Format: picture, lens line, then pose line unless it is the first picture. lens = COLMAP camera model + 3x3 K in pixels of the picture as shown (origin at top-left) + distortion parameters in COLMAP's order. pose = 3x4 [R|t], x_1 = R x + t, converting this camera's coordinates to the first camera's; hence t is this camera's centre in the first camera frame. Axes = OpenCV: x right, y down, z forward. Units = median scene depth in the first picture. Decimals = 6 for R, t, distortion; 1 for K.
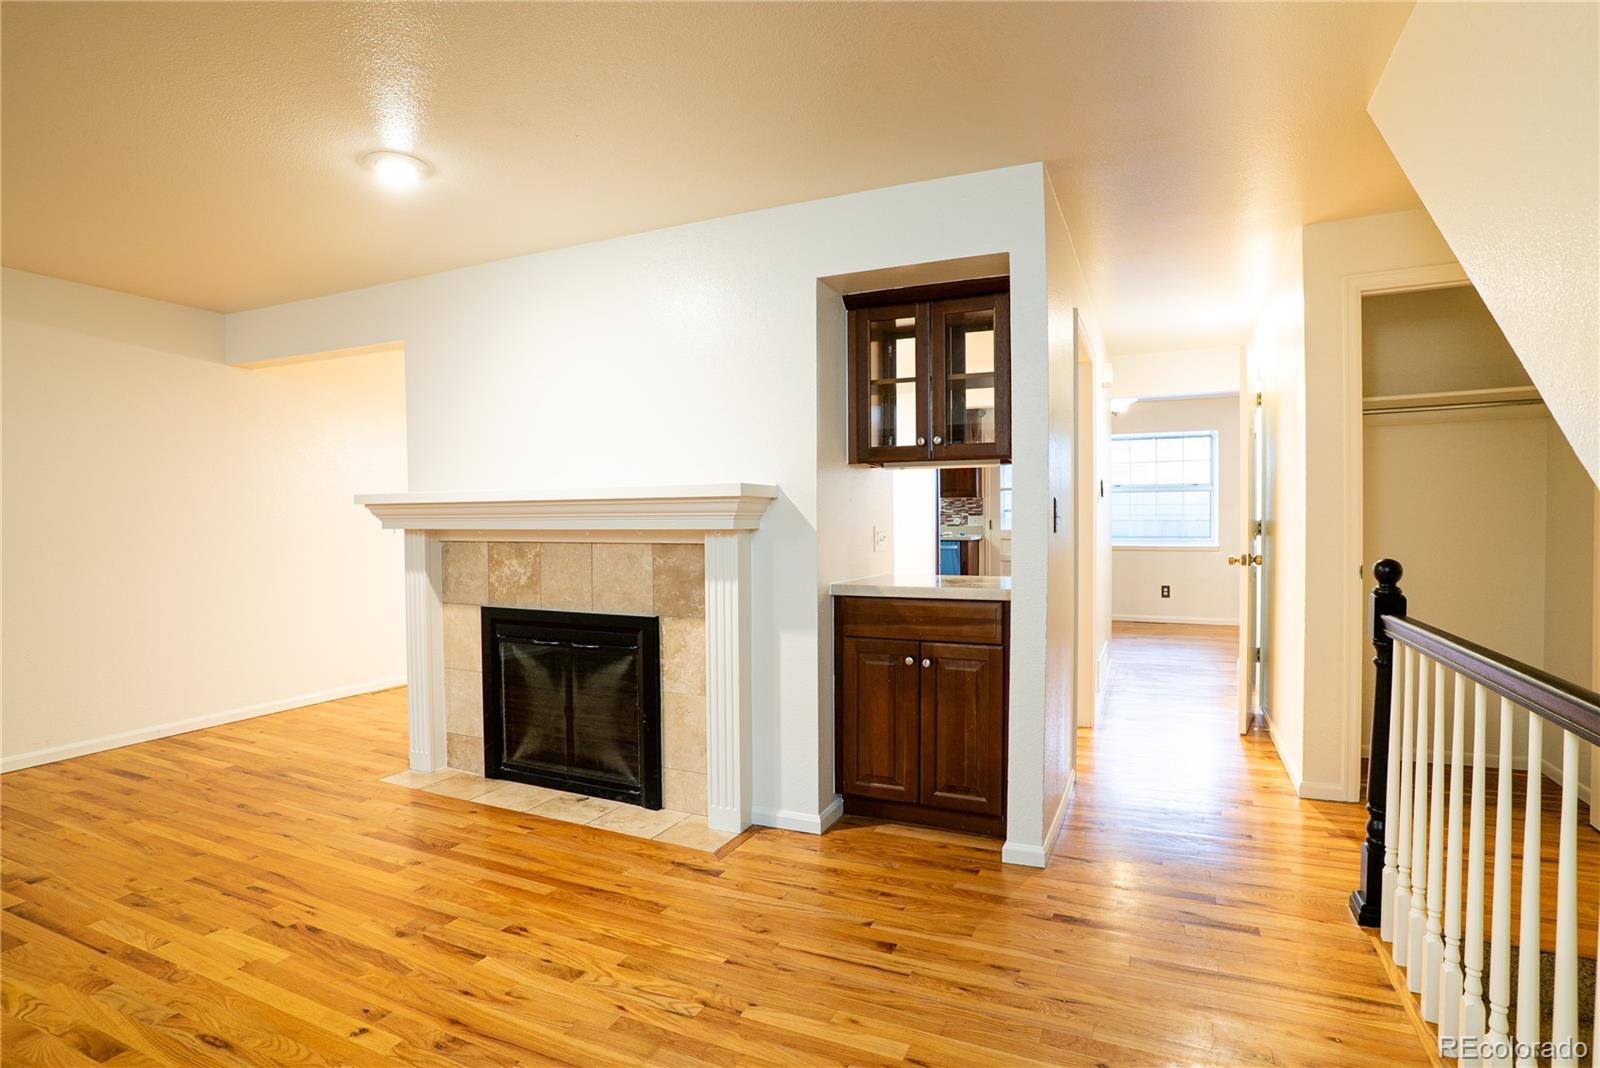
lens RADIAL K [[798.7, 0, 800.0], [0, 798.7, 534.0], [0, 0, 1]] dist [-0.073749, 0.032586]
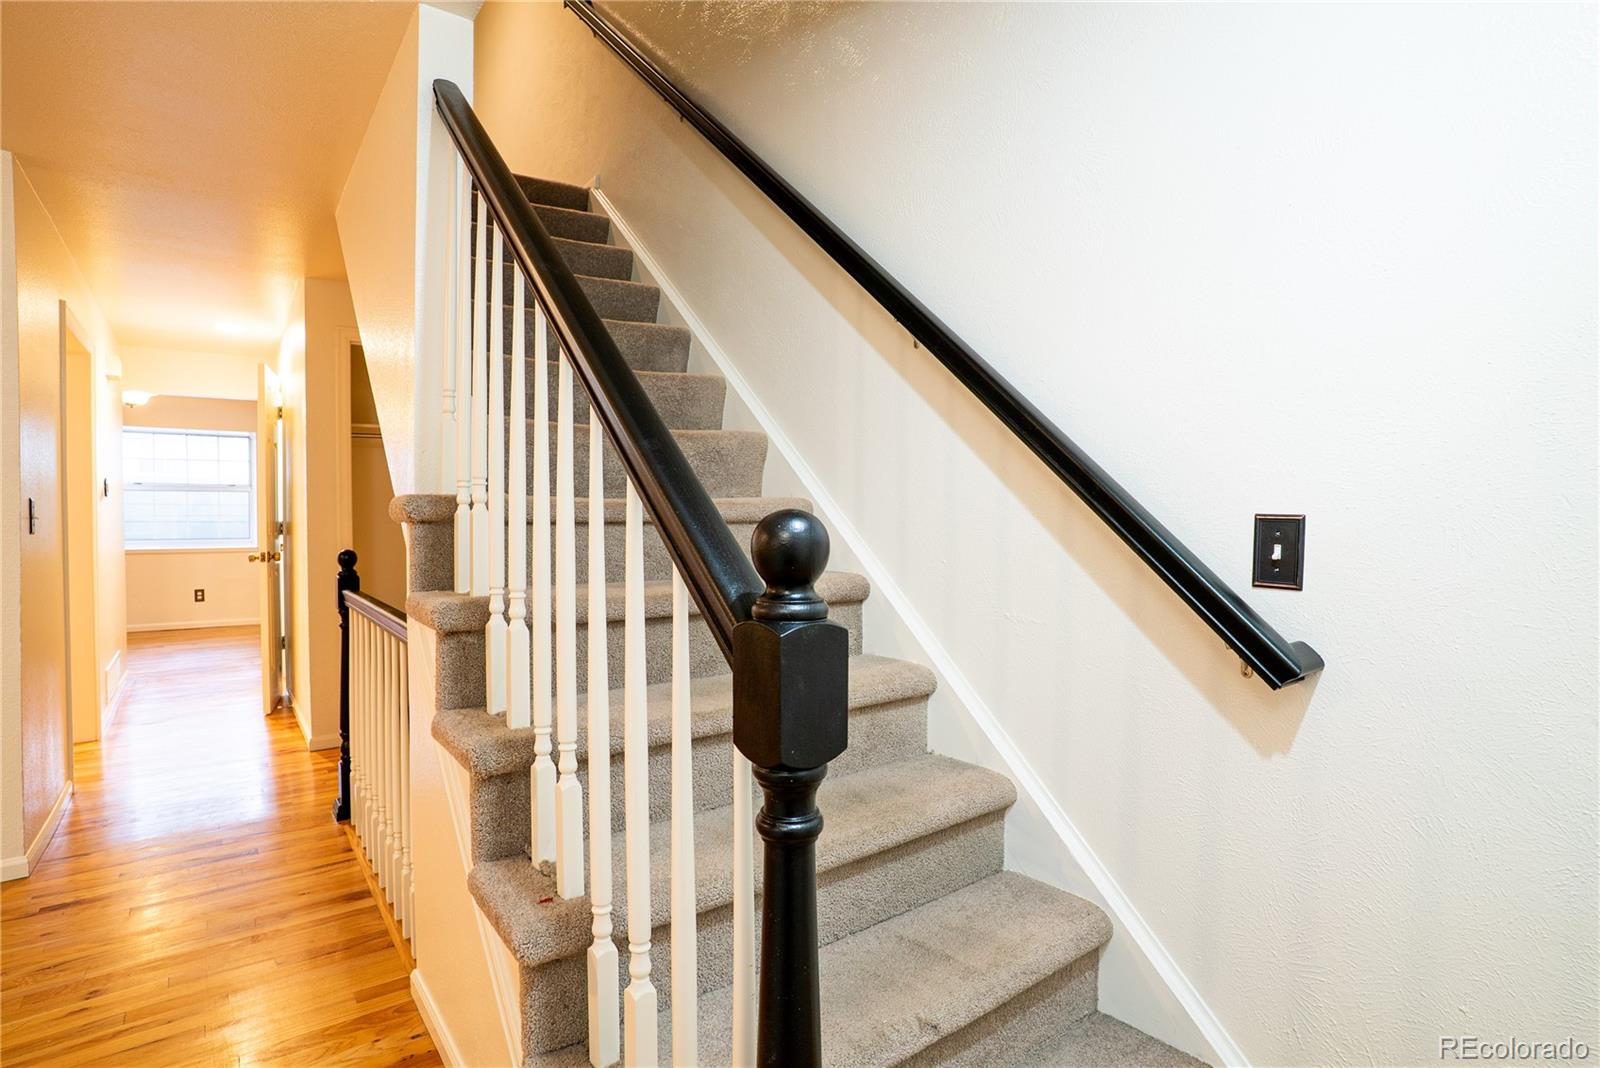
lens RADIAL K [[798.7, 0, 800.0], [0, 798.7, 534.0], [0, 0, 1]] dist [-0.073749, 0.032586]
pose [[0.470904, -0.012780, 0.882092, -0.056239], [0.013919, 0.999878, 0.007056, 0.003994], [-0.882075, 0.008955, 0.471024, -0.240080]]
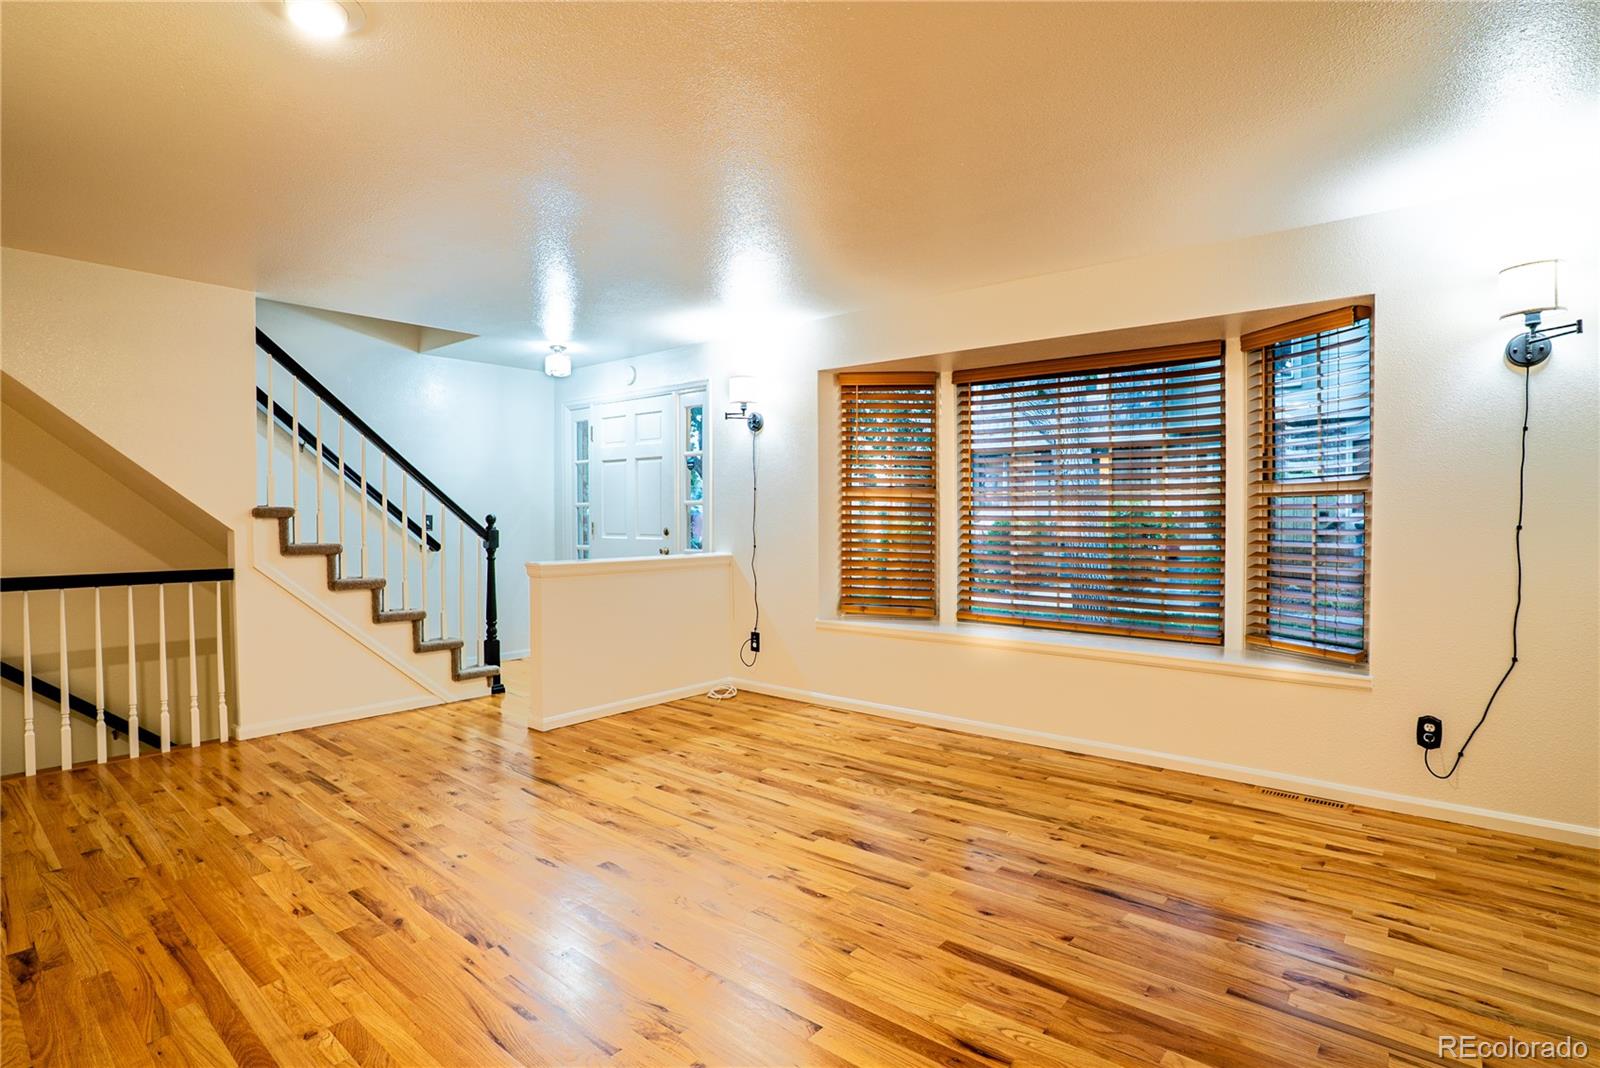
lens RADIAL K [[798.7, 0, 800.0], [0, 798.7, 534.0], [0, 0, 1]] dist [-0.073749, 0.032586]
pose [[-0.964456, 0.001386, 0.264242, -0.878128], [0.013020, 0.999021, 0.042282, -0.020933], [-0.263924, 0.044219, -0.963529, 1.232652]]
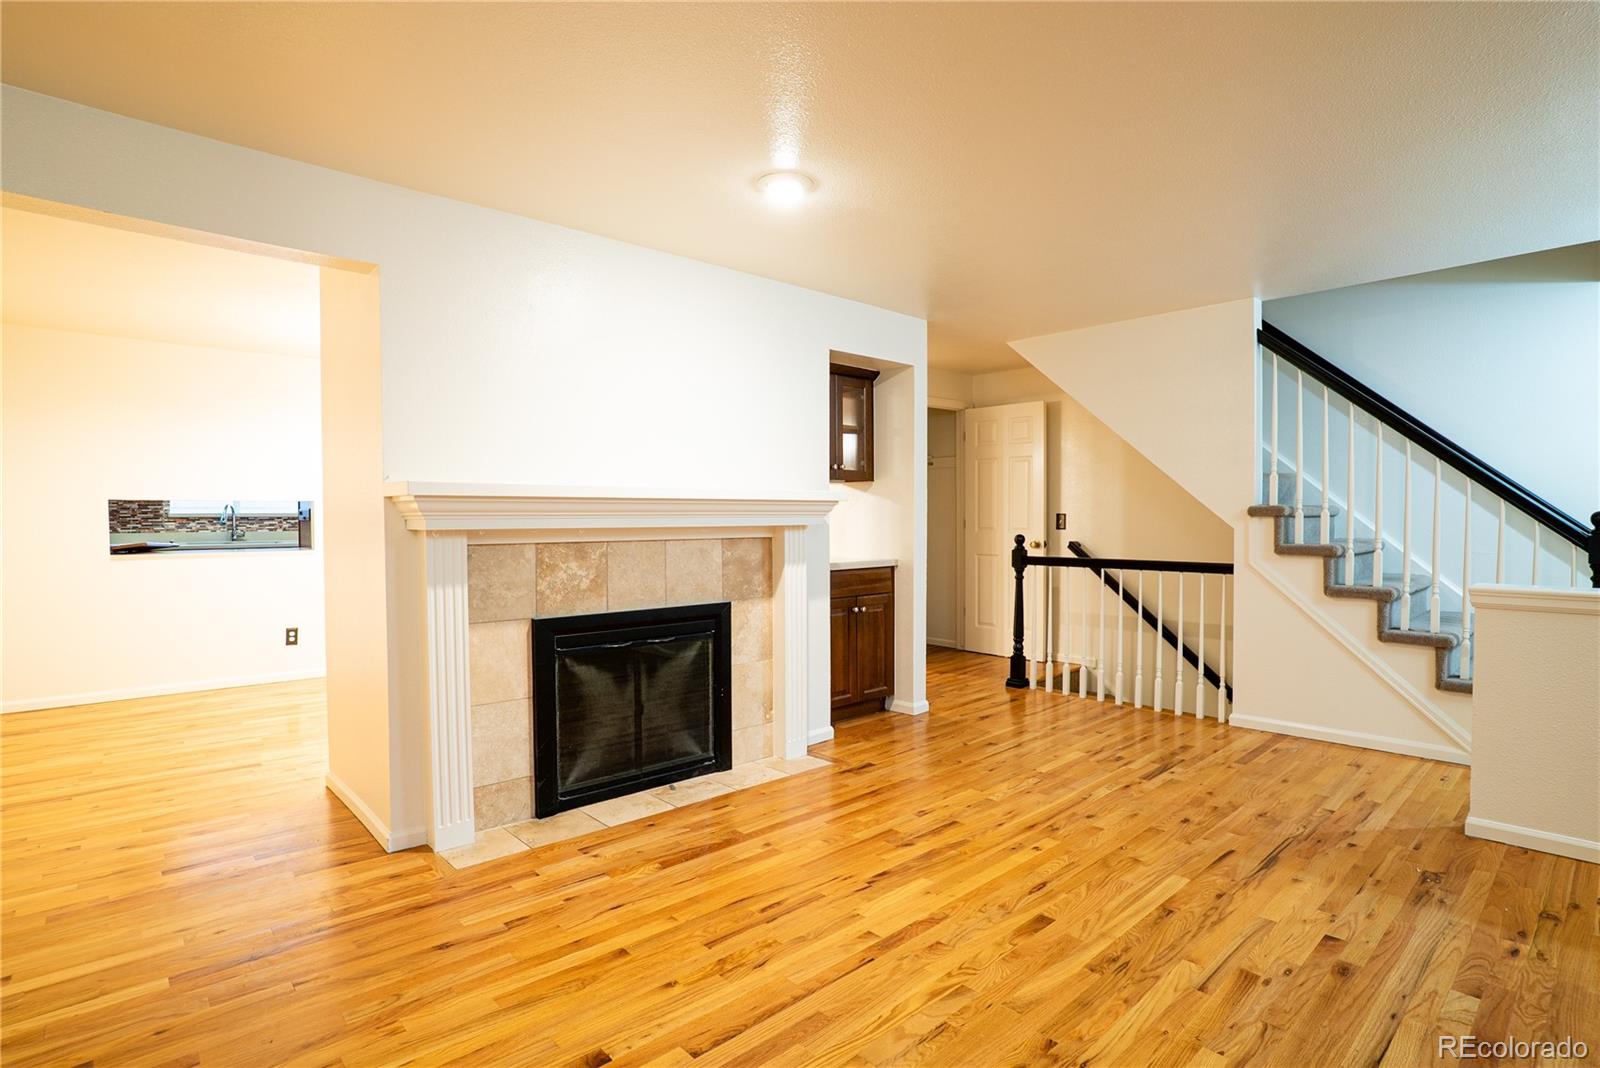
lens RADIAL K [[798.7, 0, 800.0], [0, 798.7, 534.0], [0, 0, 1]] dist [-0.073749, 0.032586]
pose [[0.389928, -0.014237, 0.920735, -1.188107], [0.021838, 0.999742, 0.006211, 0.000592], [-0.920586, 0.017685, 0.390139, 0.442001]]
